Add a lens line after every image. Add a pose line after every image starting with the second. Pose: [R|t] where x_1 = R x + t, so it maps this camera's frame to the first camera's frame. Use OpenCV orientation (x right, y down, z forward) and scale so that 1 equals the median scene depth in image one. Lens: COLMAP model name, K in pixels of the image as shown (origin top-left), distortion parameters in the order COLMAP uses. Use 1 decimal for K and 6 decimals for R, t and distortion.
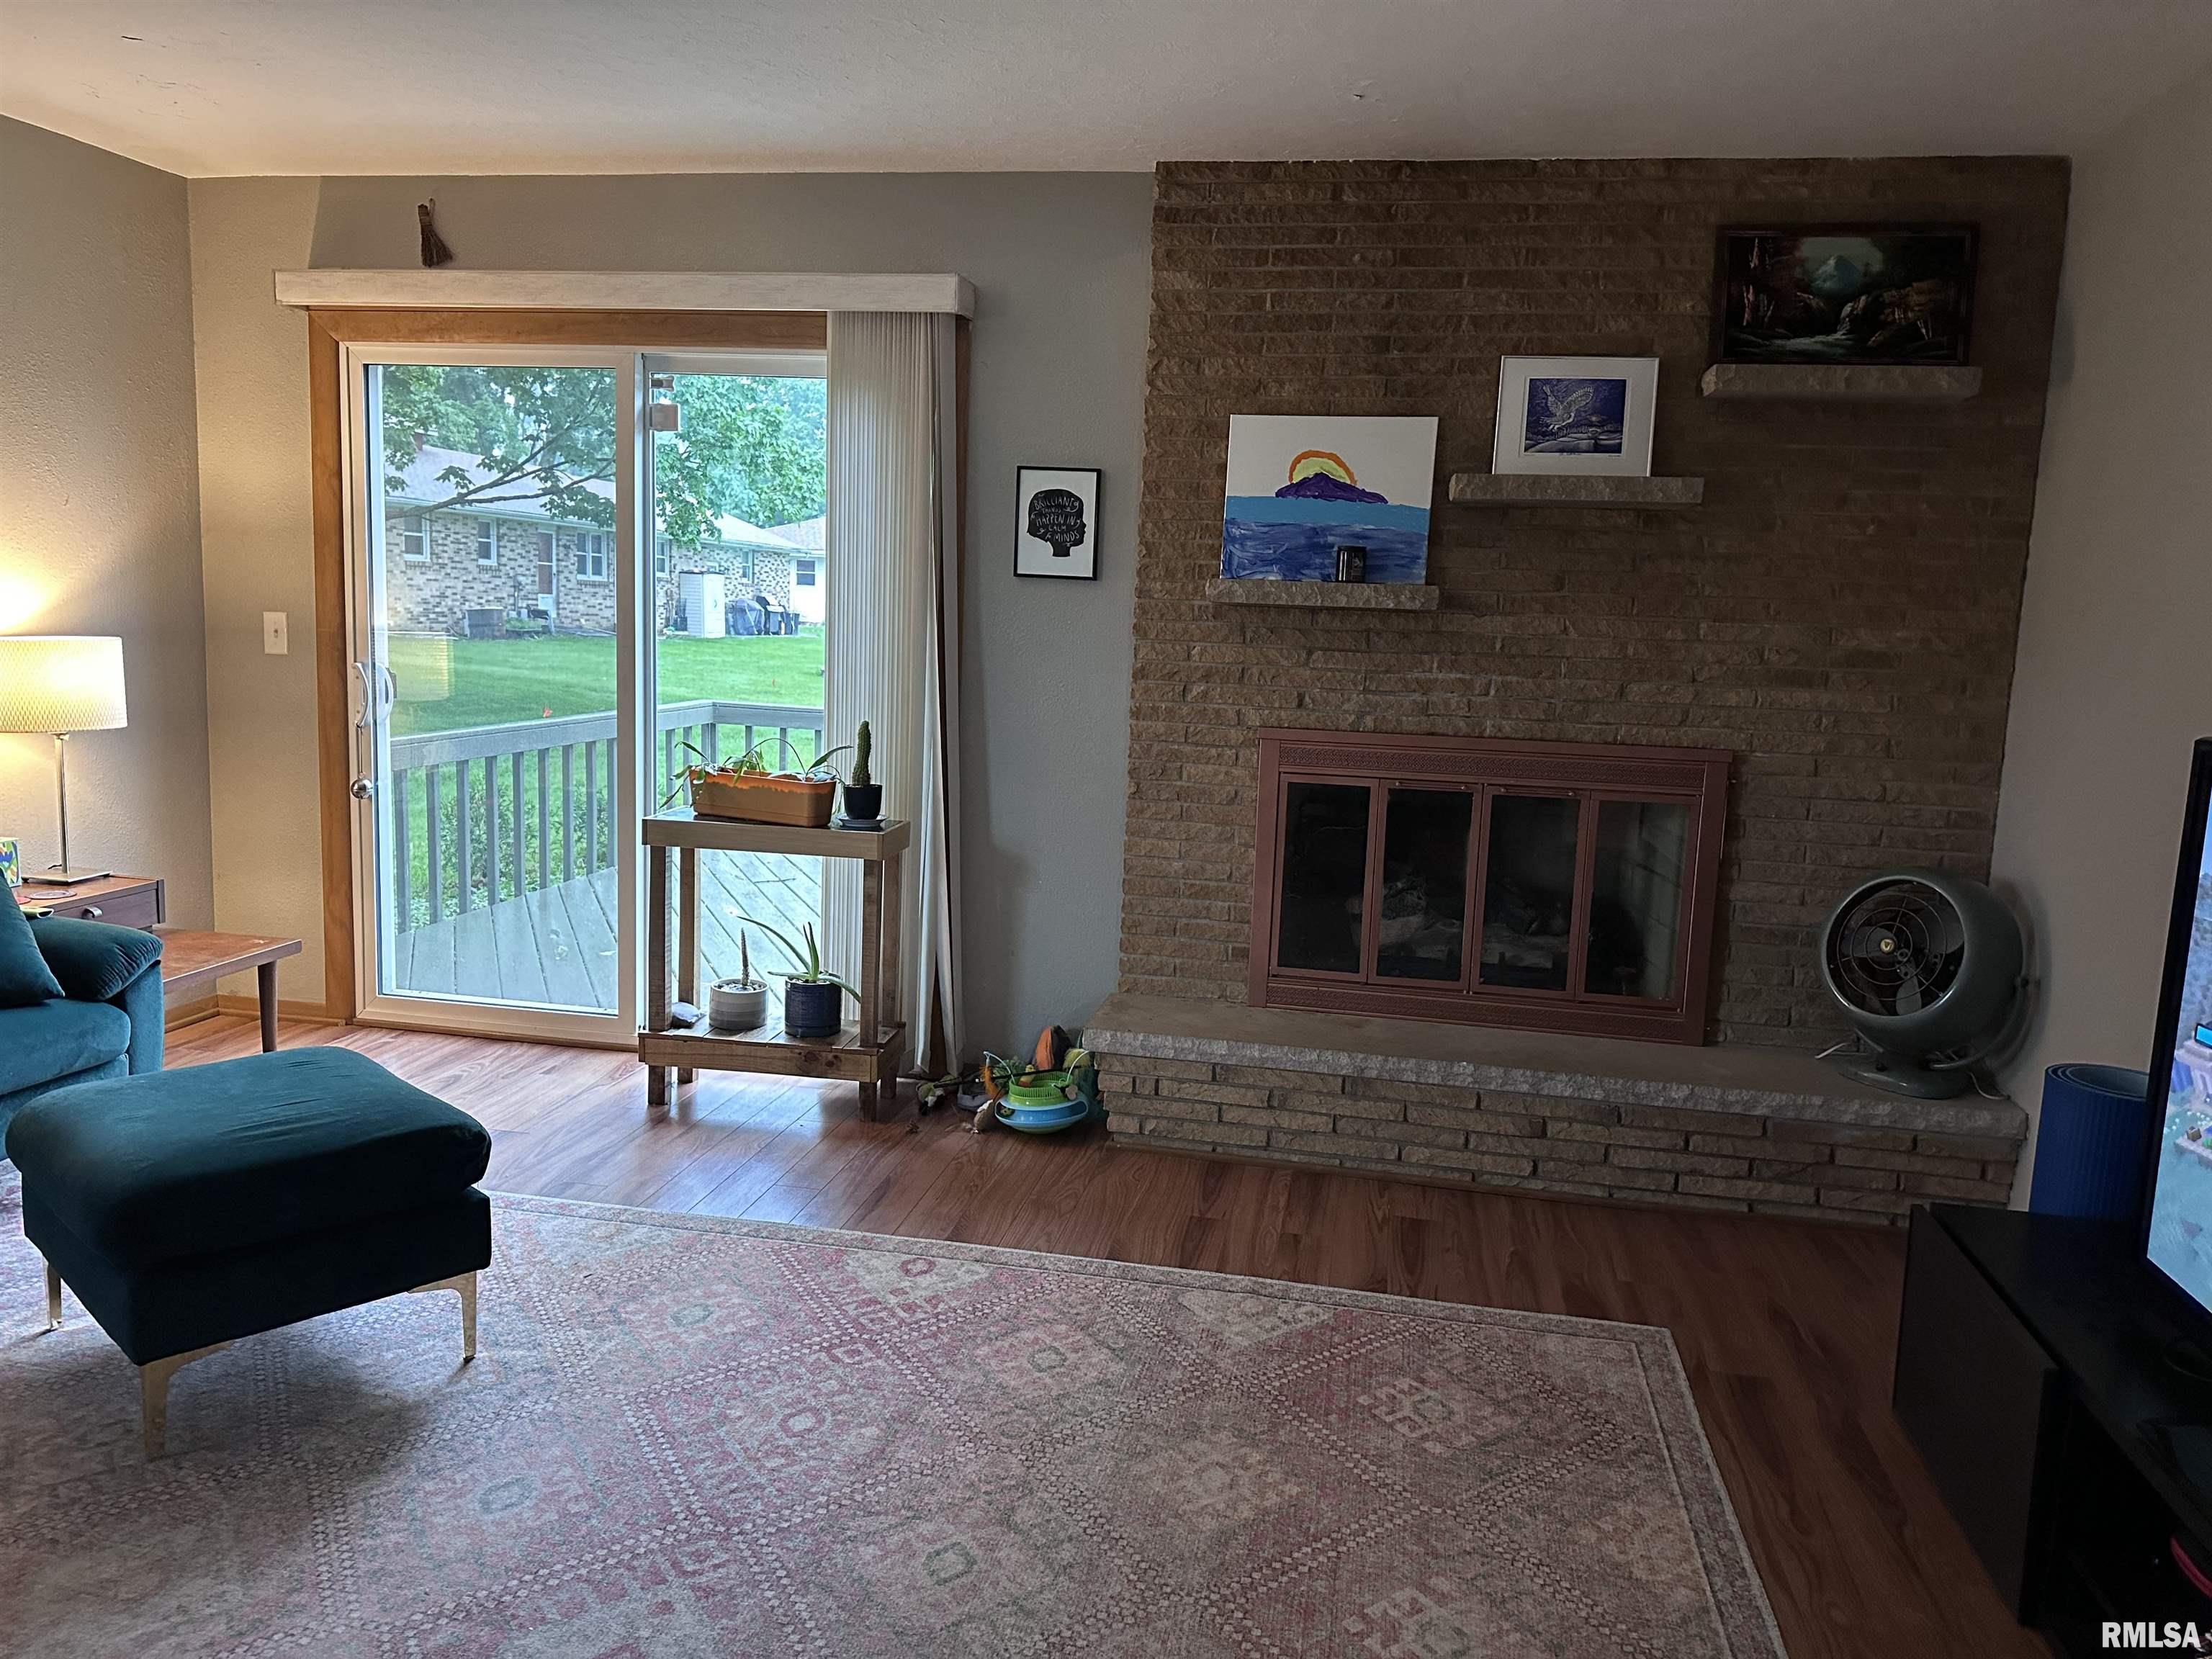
lens RADIAL K [[1637.1, 0, 1108.4], [0, 1637.1, 857.8], [0, 0, 1]] dist [0.173700, -0.372973]
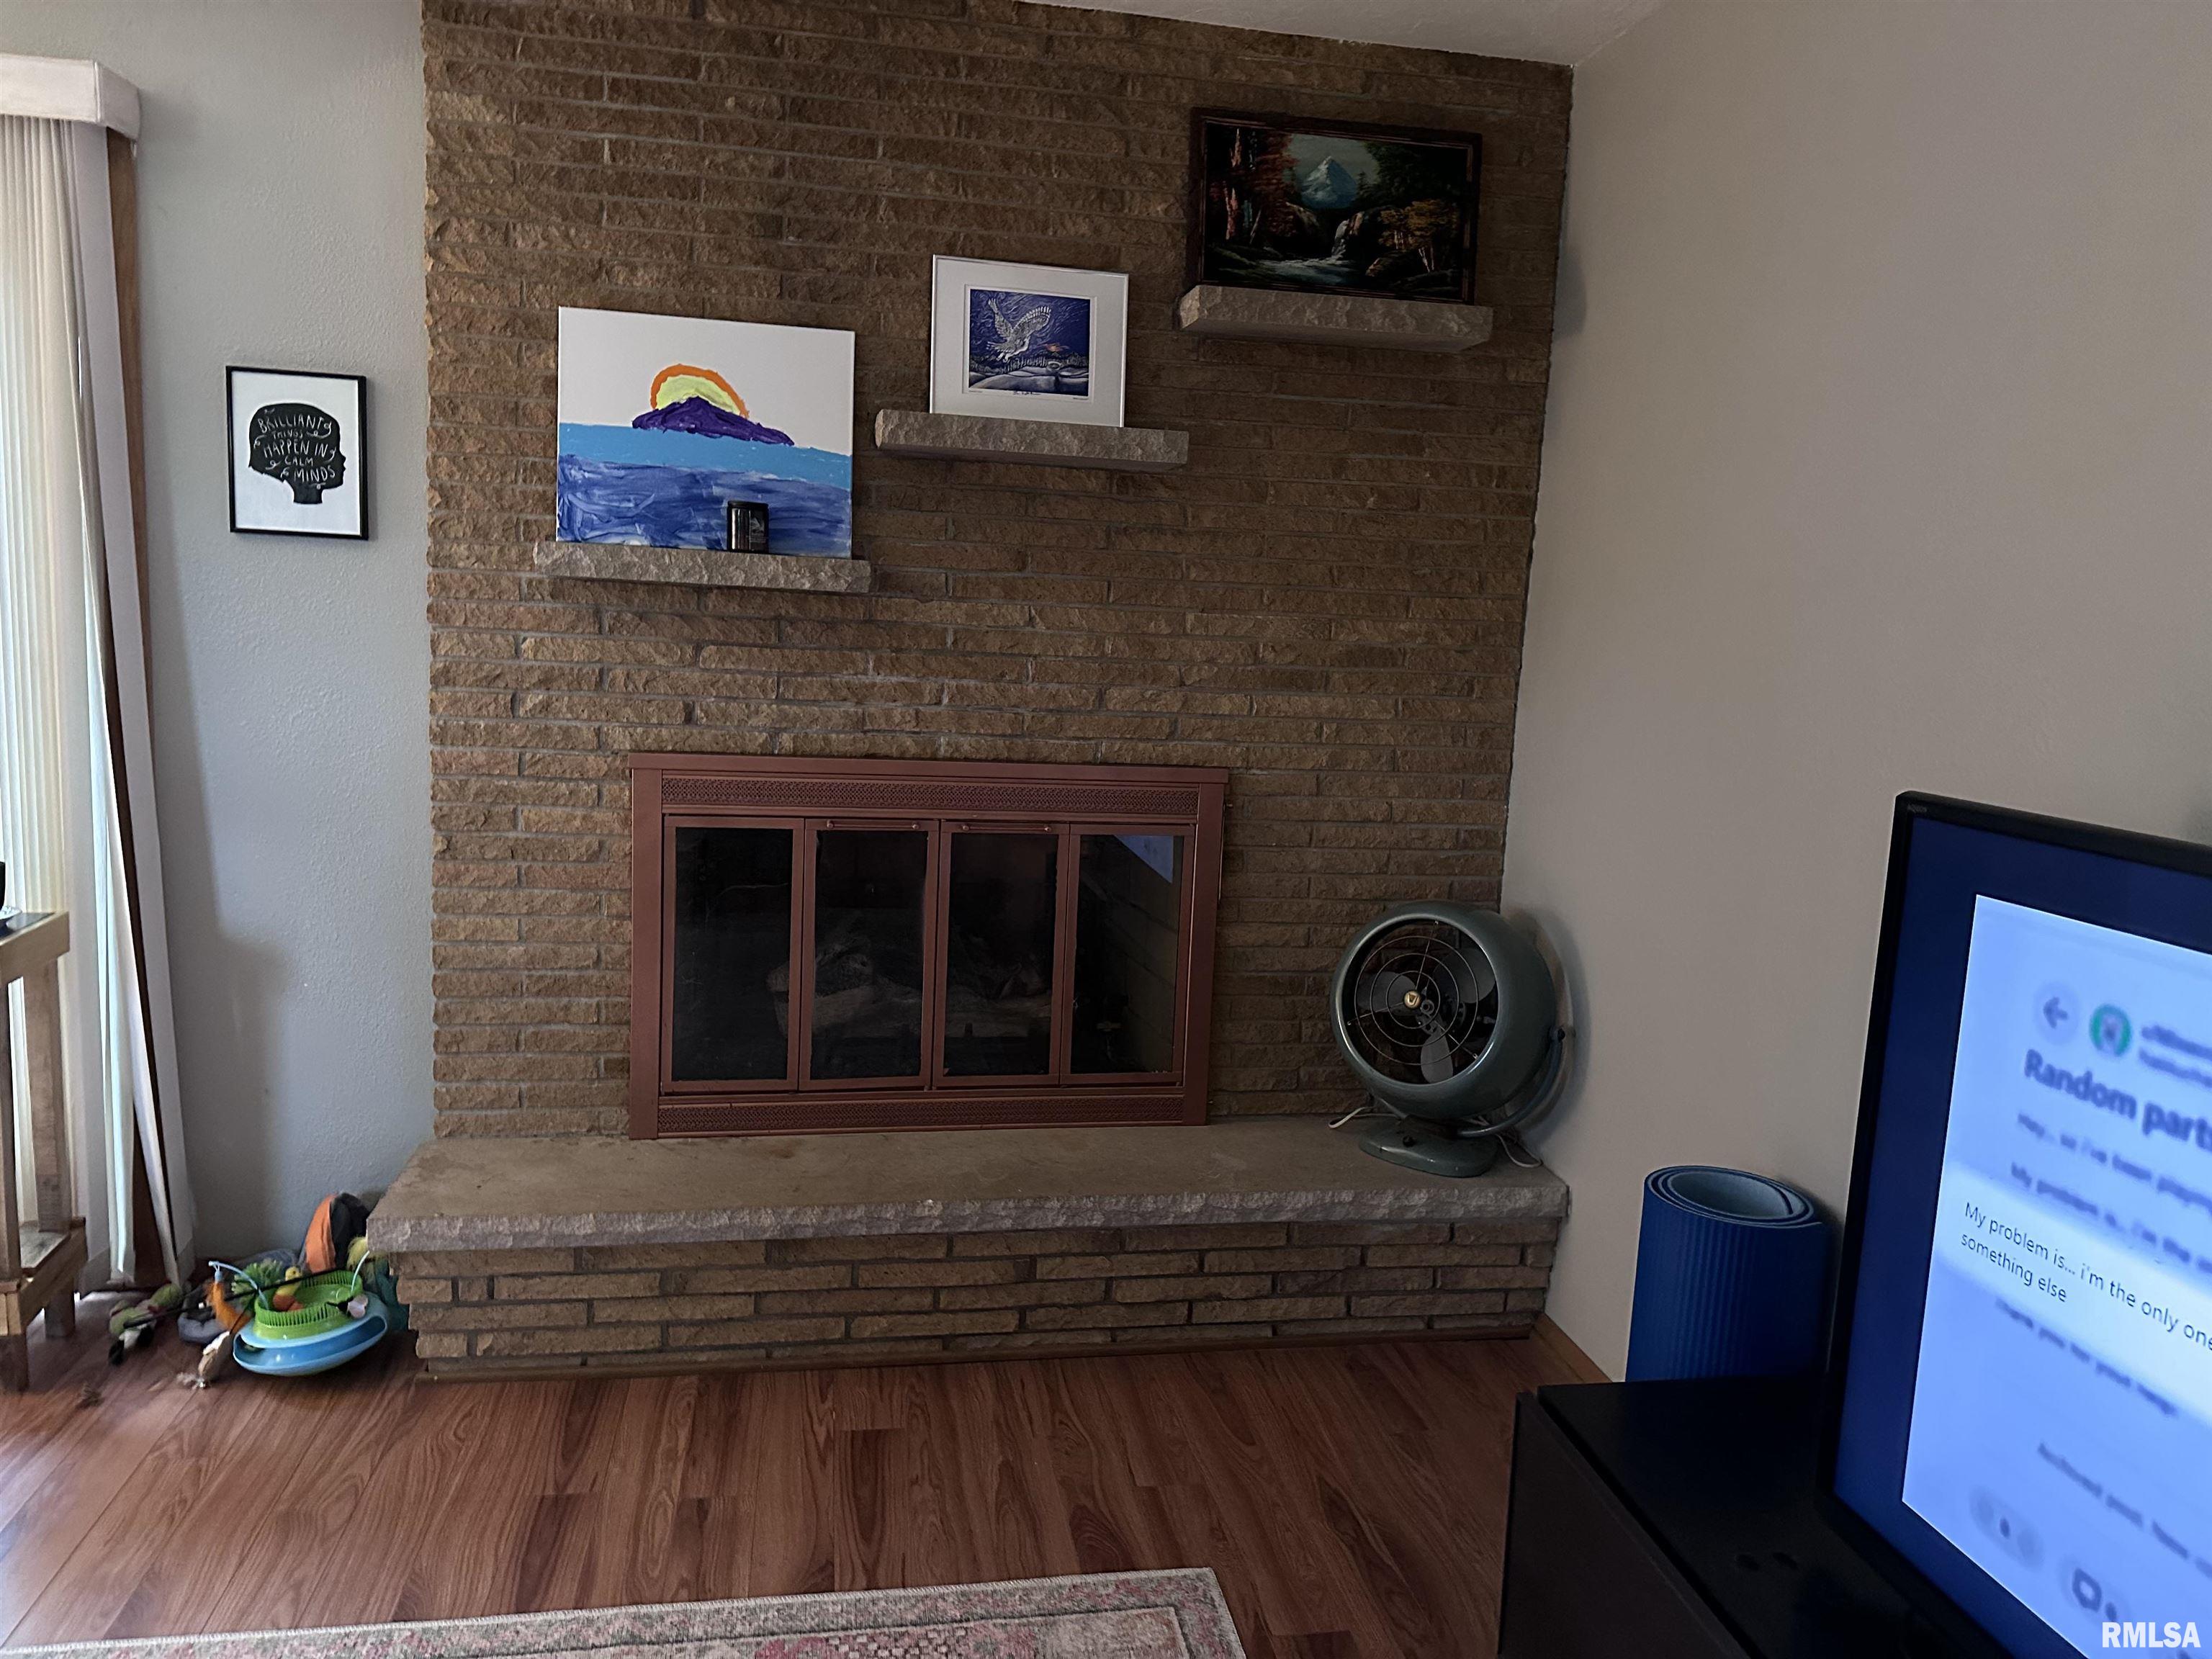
lens RADIAL K [[1637.1, 0, 1108.4], [0, 1637.1, 857.8], [0, 0, 1]] dist [0.173700, -0.372973]
pose [[0.944385, -0.045989, 0.325609, 0.052682], [0.039650, 0.998873, 0.026083, -0.045155], [-0.326442, -0.011722, 0.945145, 0.256965]]
